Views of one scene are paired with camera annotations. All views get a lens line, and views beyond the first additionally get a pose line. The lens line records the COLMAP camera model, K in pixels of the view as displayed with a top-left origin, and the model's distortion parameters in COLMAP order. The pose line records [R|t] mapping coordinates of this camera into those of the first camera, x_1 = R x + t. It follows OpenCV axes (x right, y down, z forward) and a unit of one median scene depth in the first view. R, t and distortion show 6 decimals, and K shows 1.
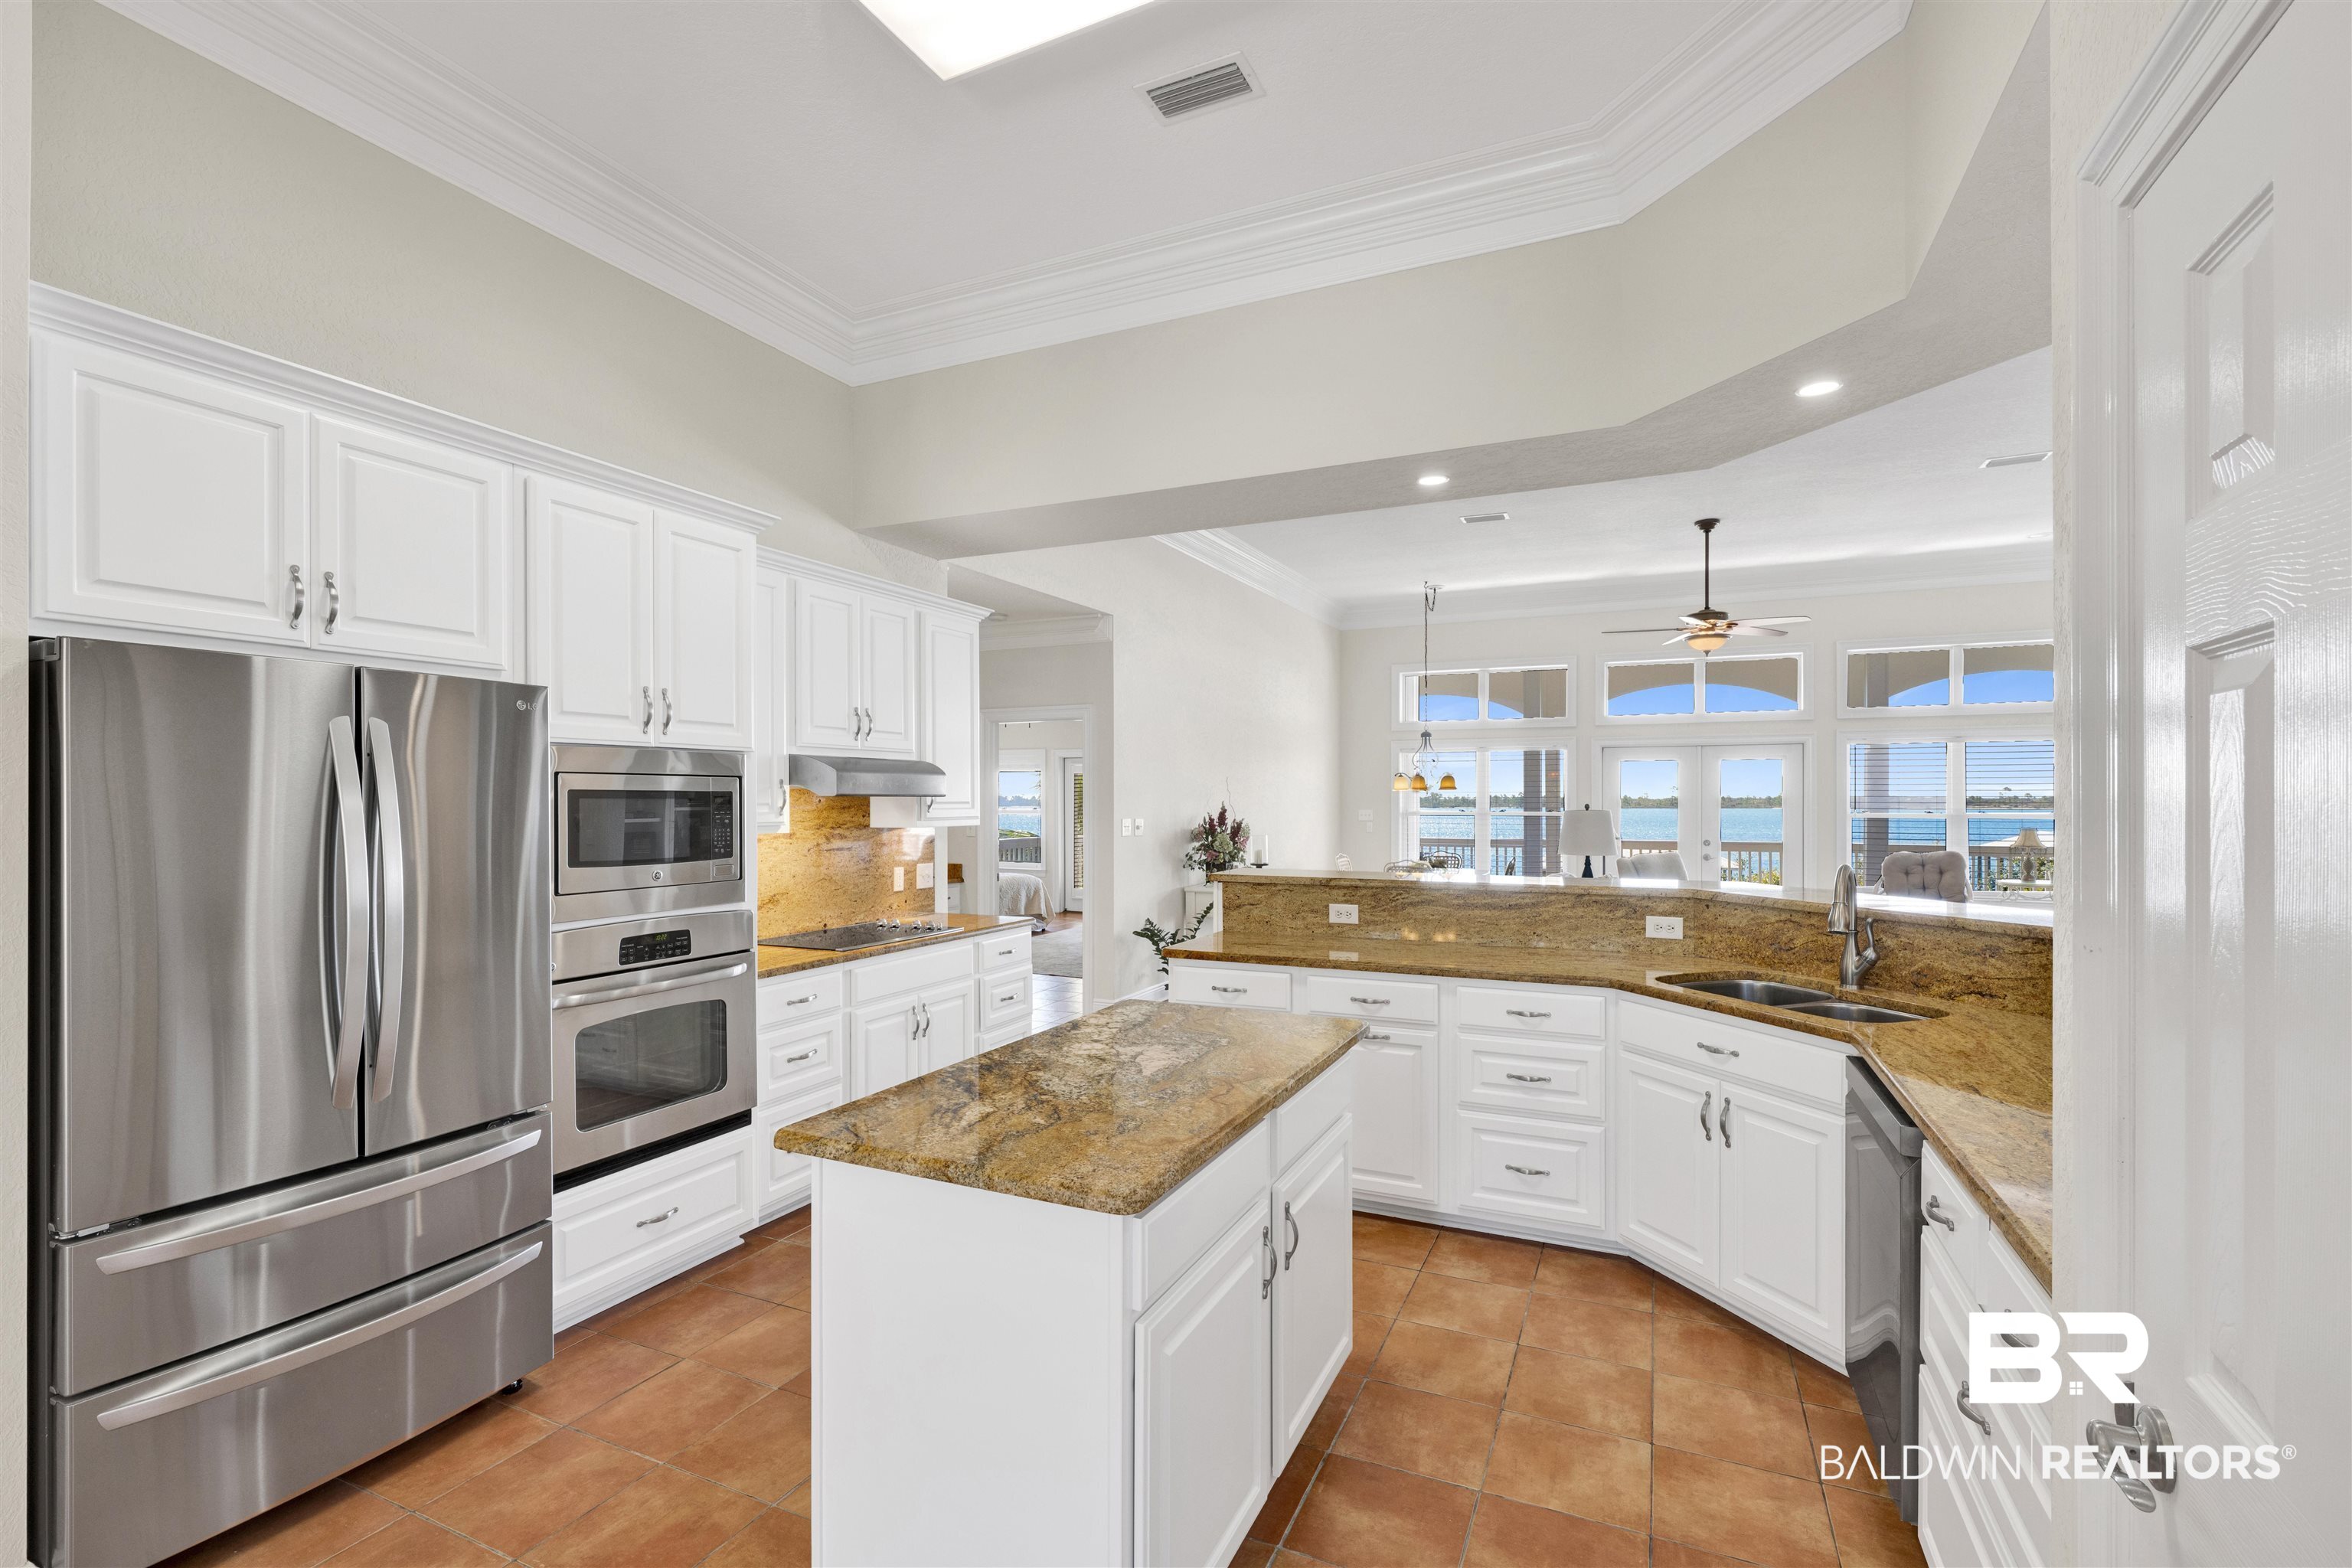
lens RADIAL K [[1053.3, 0, 1175.4], [0, 1053.3, 800.2], [0, 0, 1]] dist [-0.004673, -0.000046]
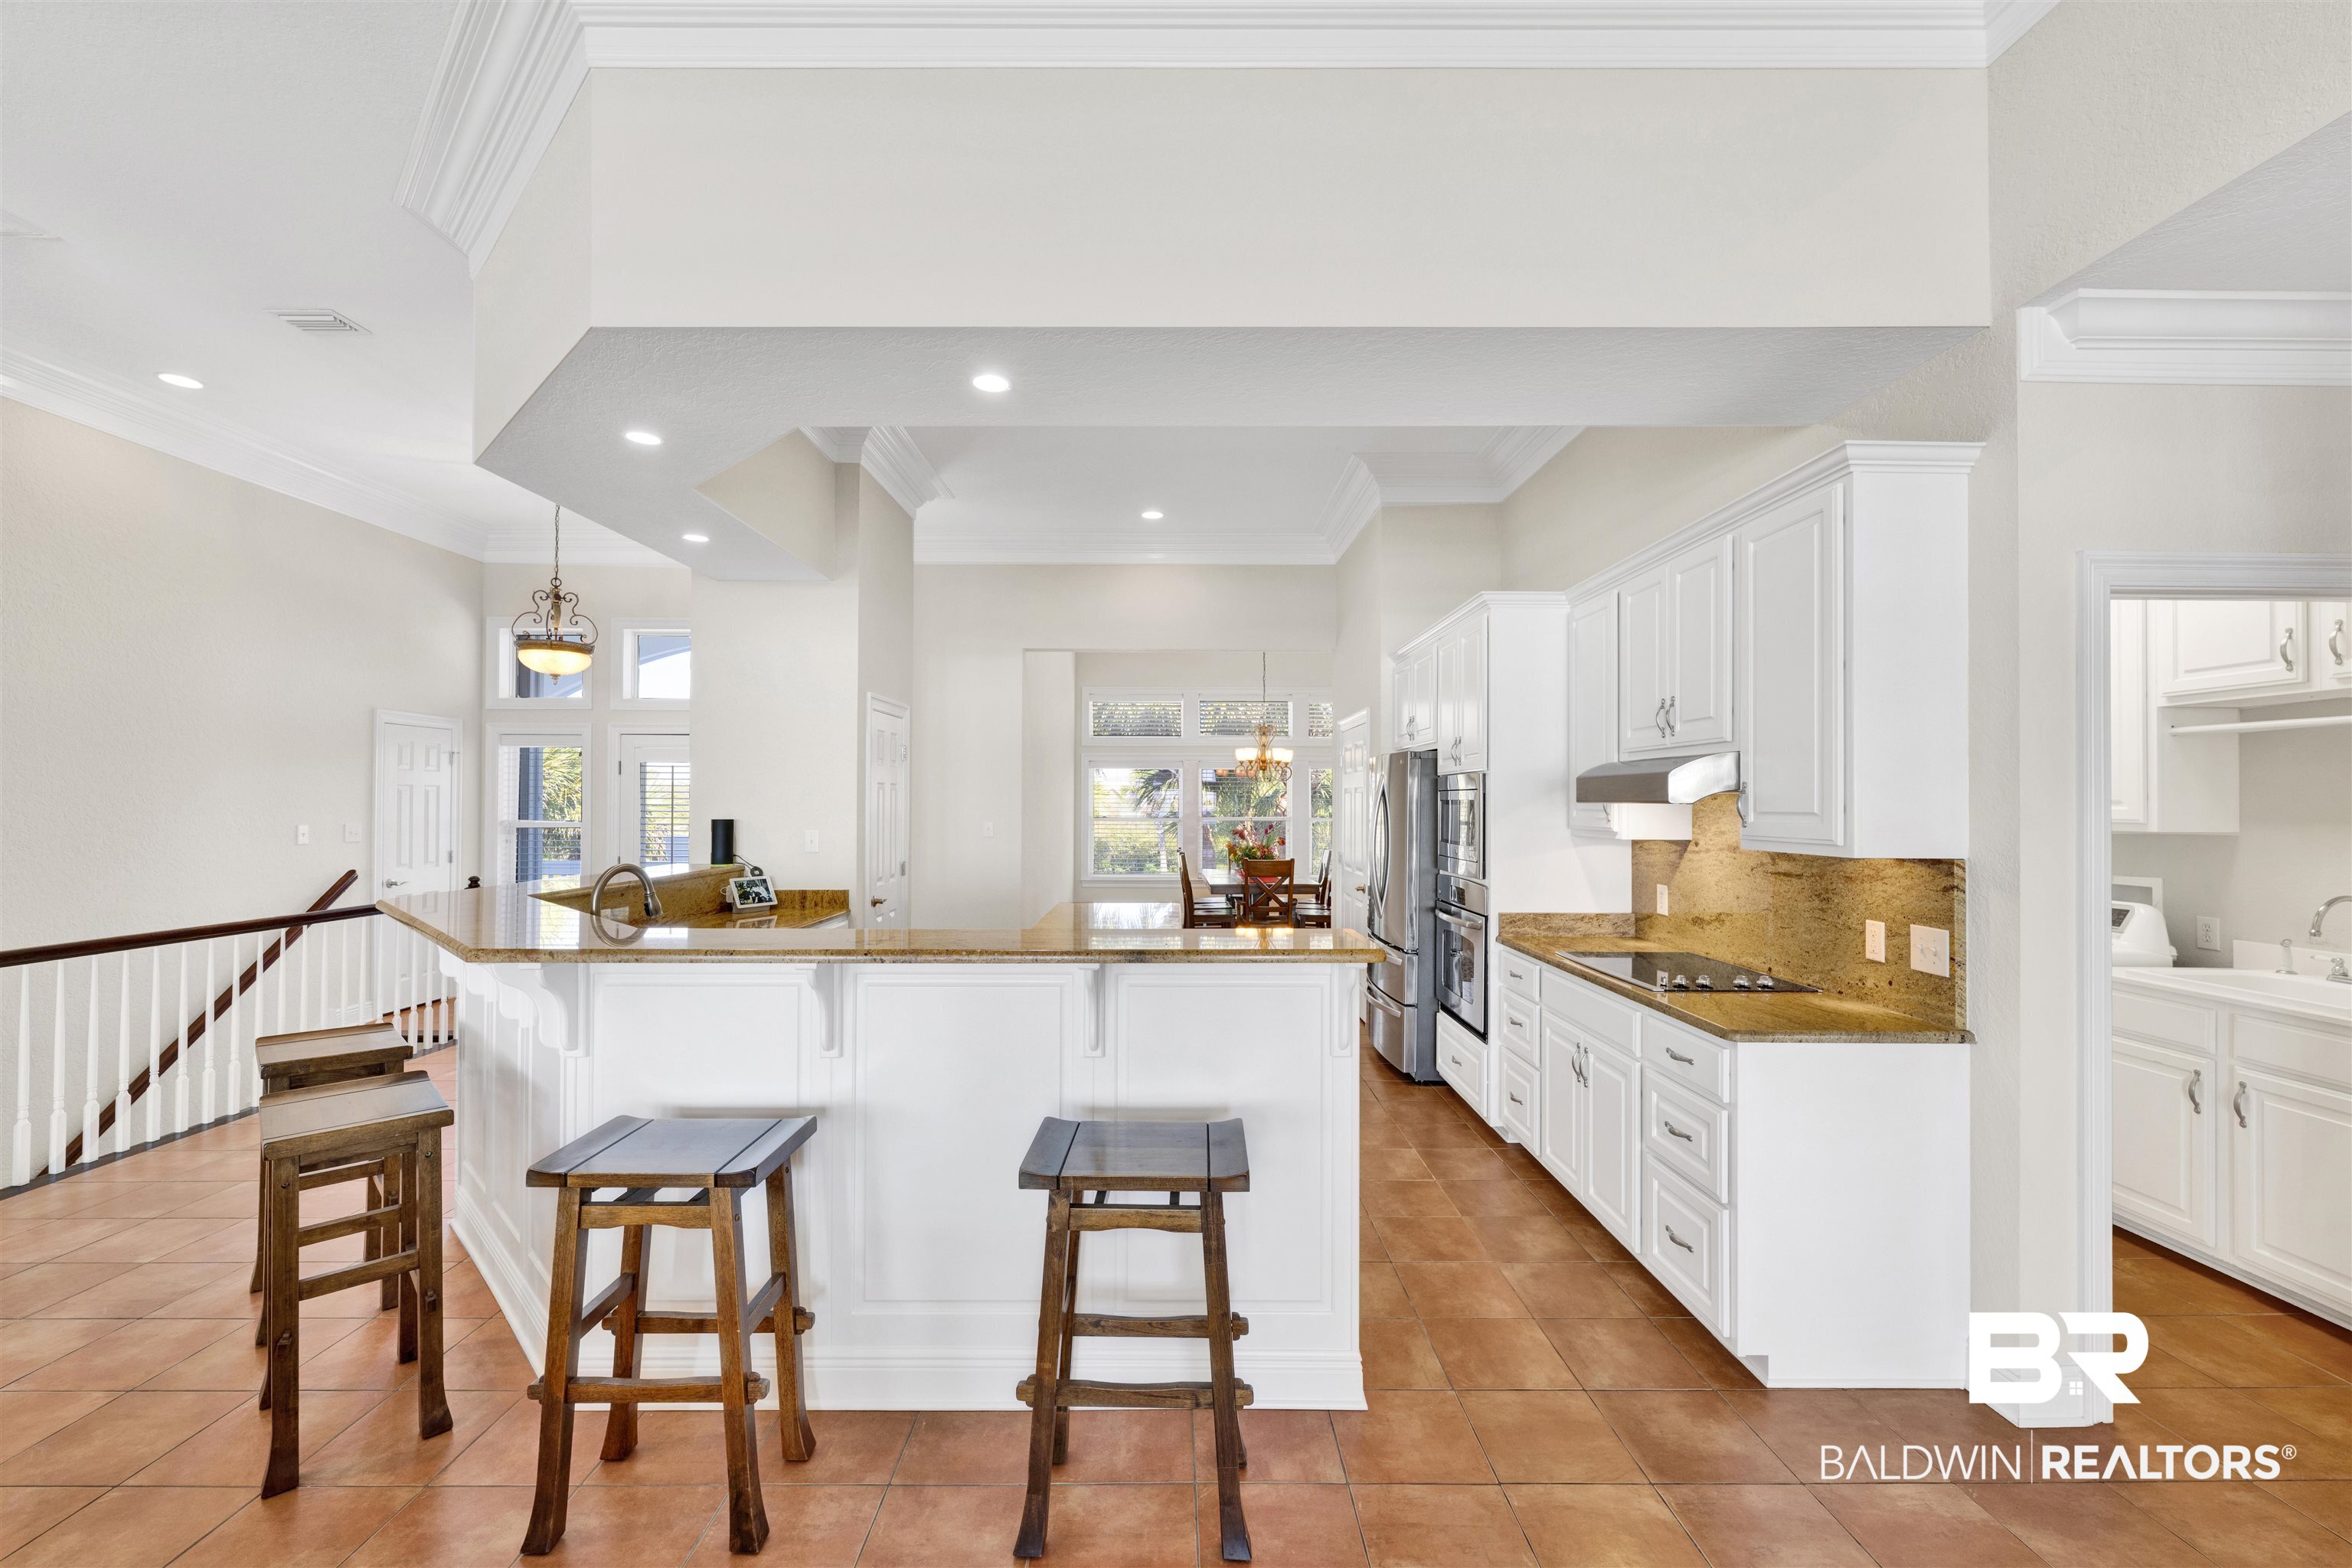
lens RADIAL K [[946.0, 0, 1181.2], [0, 946.0, 785.1], [0, 0, 1]] dist [-0.000796, -0.000045]
pose [[-0.902617, -0.005230, -0.430413, 0.488279], [0.001109, 0.999895, -0.014475, -0.010101], [0.430443, -0.013542, -0.902516, 1.962407]]
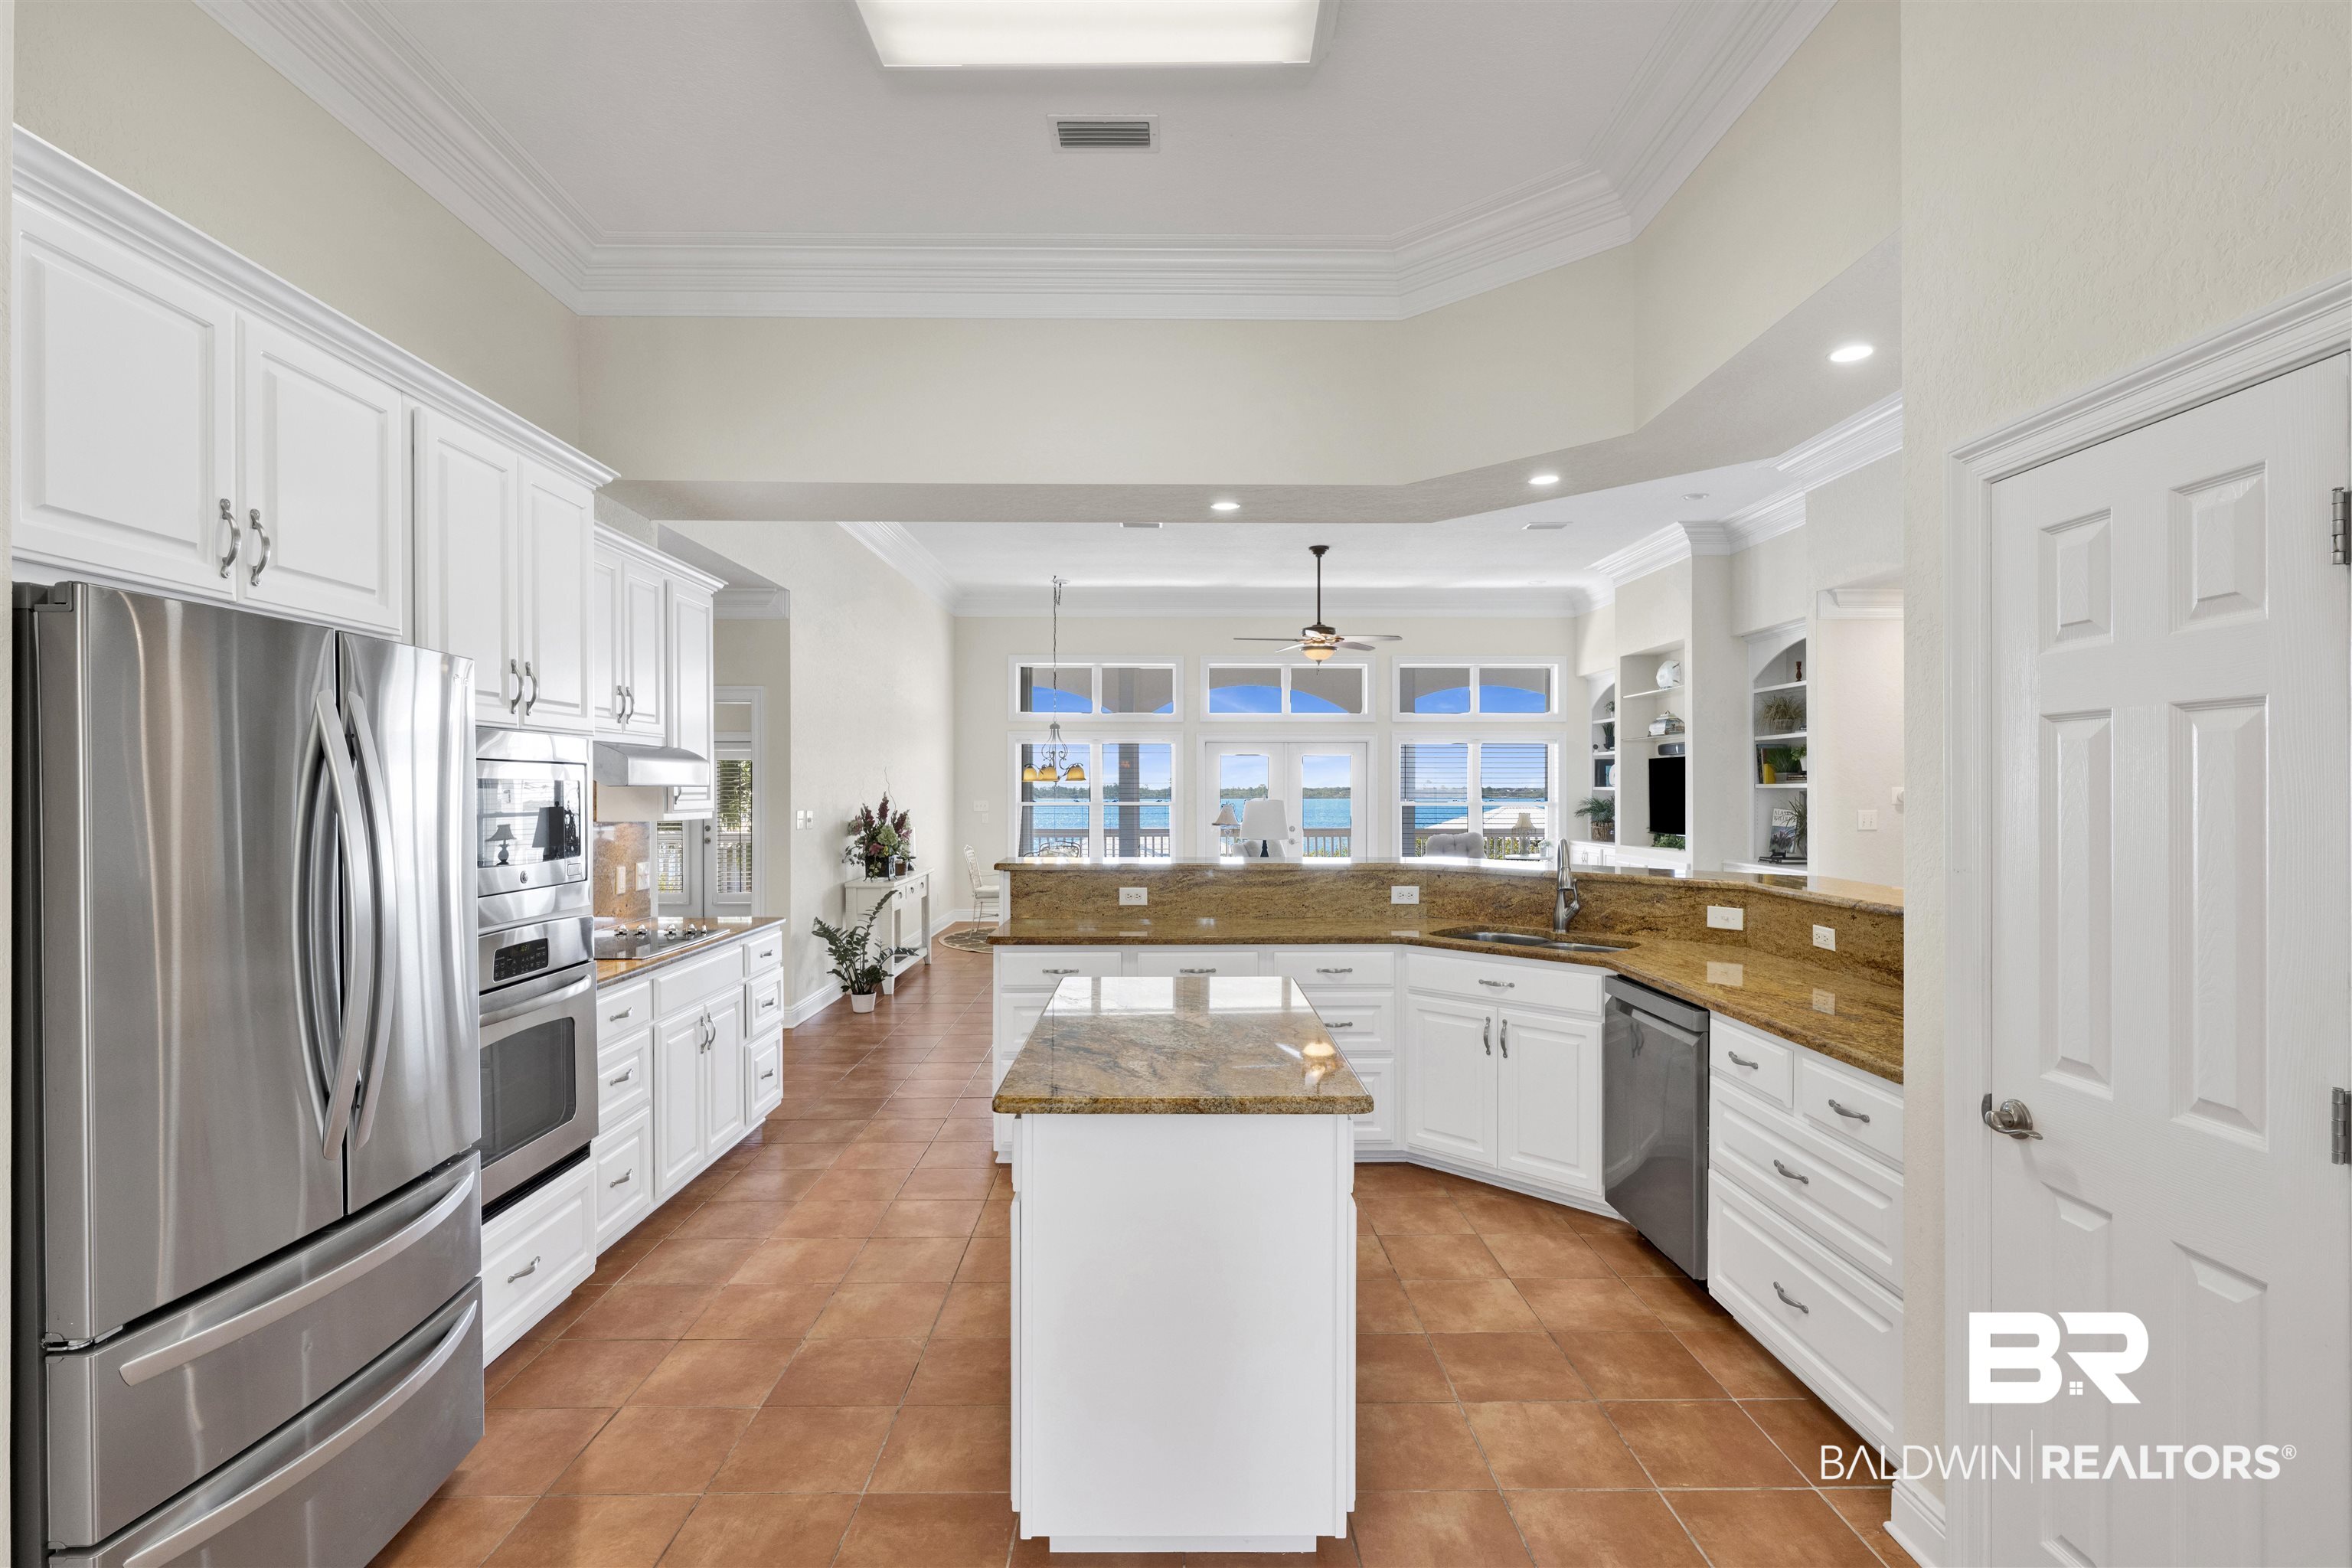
lens RADIAL K [[1111.5, 0, 1174.7], [0, 1111.5, 788.7], [0, 0, 1]] dist [-0.005671, 0.000373]
pose [[0.903014, 0.001301, 0.429608, -0.362893], [-0.000398, 0.999998, -0.002191, 0.000426], [-0.429610, 0.001807, 0.903013, -0.054564]]
